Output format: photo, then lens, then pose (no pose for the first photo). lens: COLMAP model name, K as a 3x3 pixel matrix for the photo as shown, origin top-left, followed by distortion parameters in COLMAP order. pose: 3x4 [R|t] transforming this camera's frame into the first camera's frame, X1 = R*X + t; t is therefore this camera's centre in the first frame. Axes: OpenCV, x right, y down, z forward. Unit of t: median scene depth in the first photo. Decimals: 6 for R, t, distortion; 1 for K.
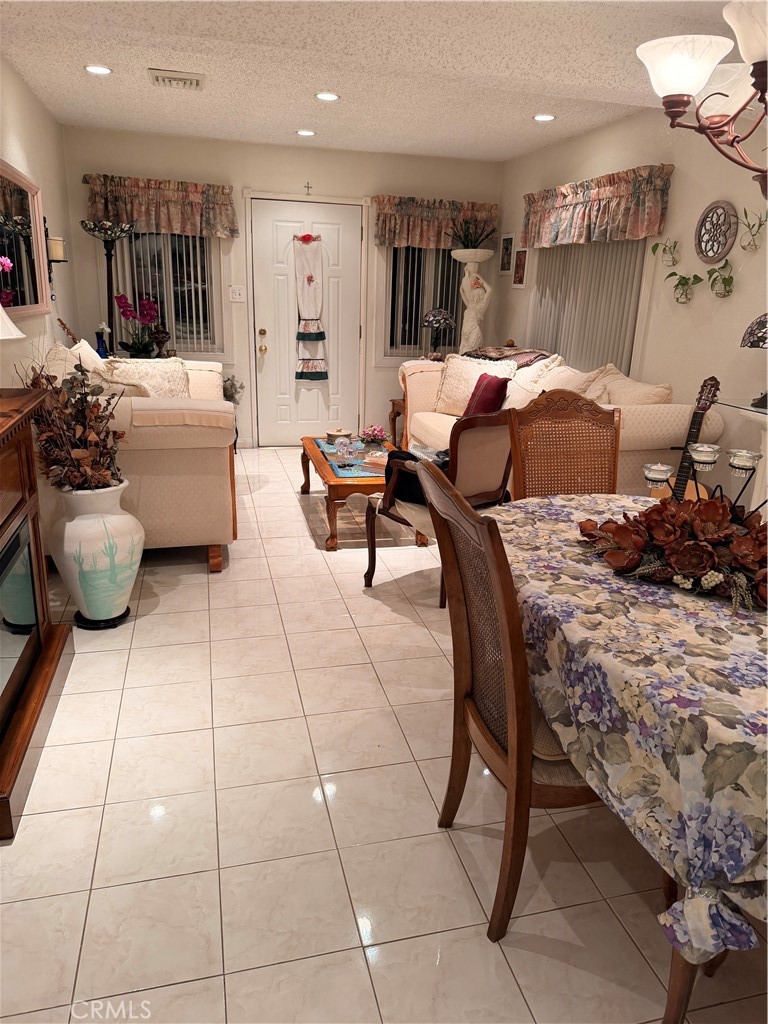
lens RADIAL K [[723.9, 0, 385.8], [0, 723.9, 511.8], [0, 0, 1]] dist [0.051860, -0.045999]
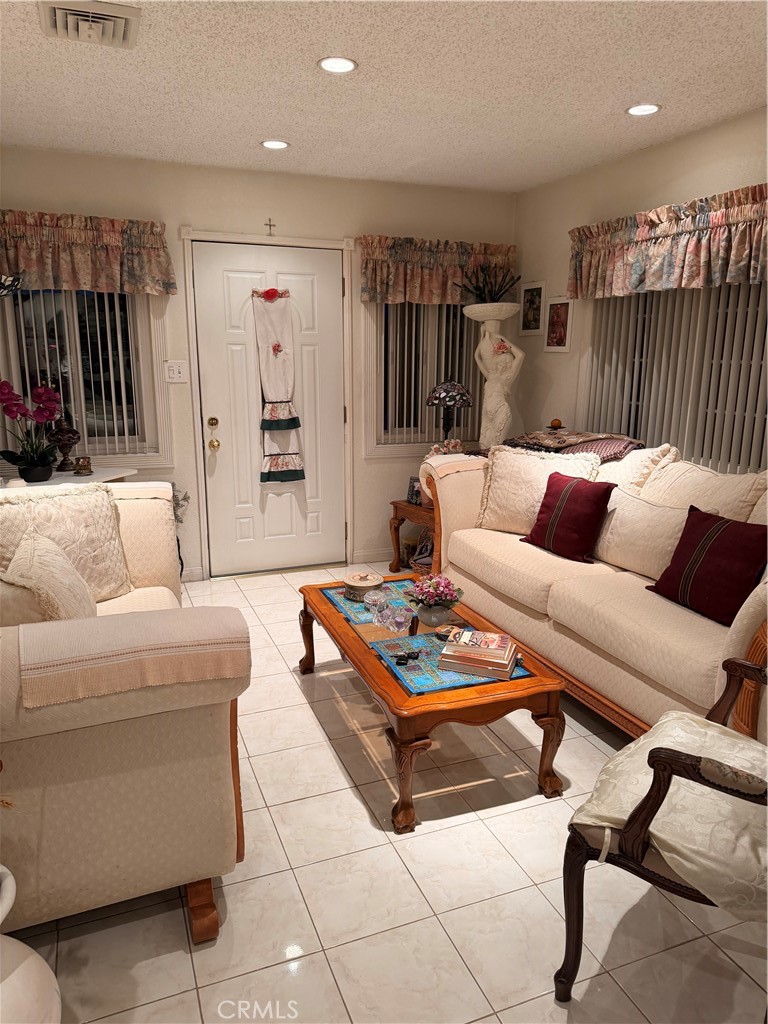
lens RADIAL K [[723.9, 0, 384.6], [0, 723.9, 510.3], [0, 0, 1]] dist [0.051860, -0.045999]
pose [[0.991144, -0.057343, 0.119776, -0.100482], [0.066759, 0.994860, -0.076143, -0.102082], [-0.114794, 0.083465, 0.989877, 0.299752]]
